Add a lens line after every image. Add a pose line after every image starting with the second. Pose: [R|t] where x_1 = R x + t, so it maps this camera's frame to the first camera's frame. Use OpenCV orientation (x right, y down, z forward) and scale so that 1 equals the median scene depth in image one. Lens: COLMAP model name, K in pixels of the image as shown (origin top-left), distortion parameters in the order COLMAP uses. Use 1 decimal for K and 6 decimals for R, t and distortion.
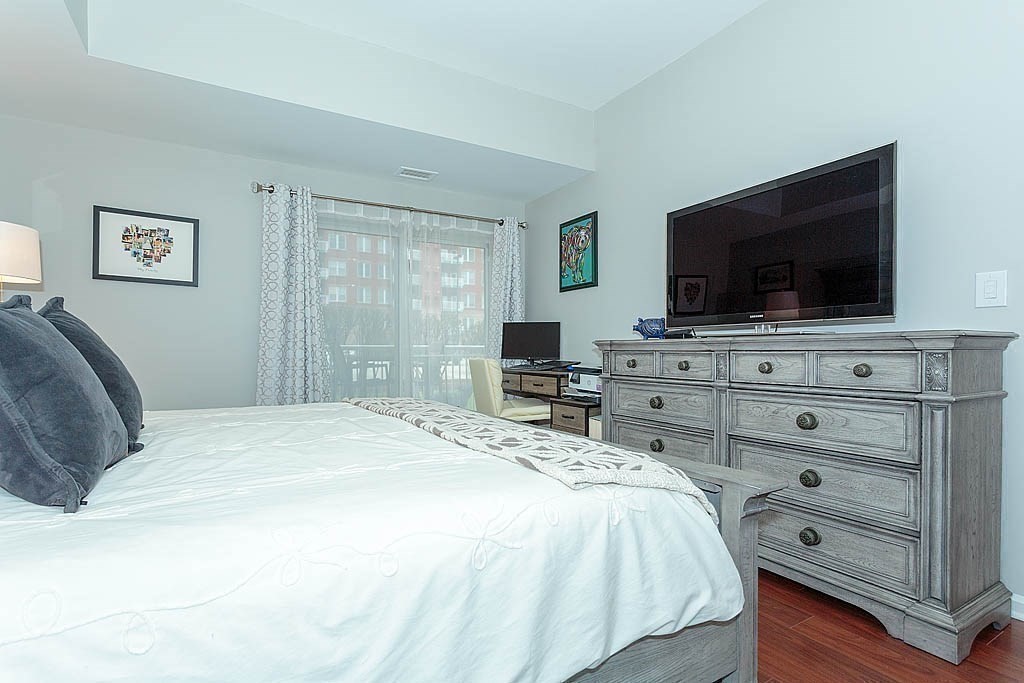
lens RADIAL K [[499.4, 0, 505.6], [0, 499.4, 369.8], [0, 0, 1]] dist [-0.000688, 0.000322]
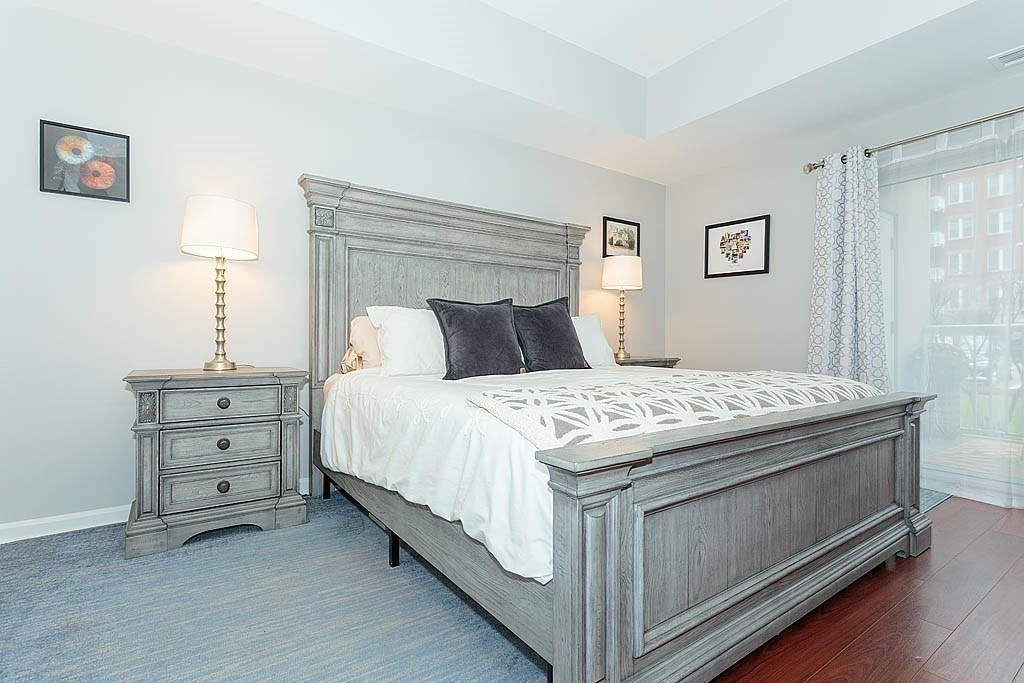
lens RADIAL K [[499.4, 0, 512.3], [0, 499.4, 338.2], [0, 0, 1]] dist [-0.000688, 0.000322]
pose [[0.093655, 0.007867, -0.995574, 0.498645], [-0.005849, 0.999956, 0.007351, -0.021263], [0.995588, 0.005135, 0.093697, 0.315901]]
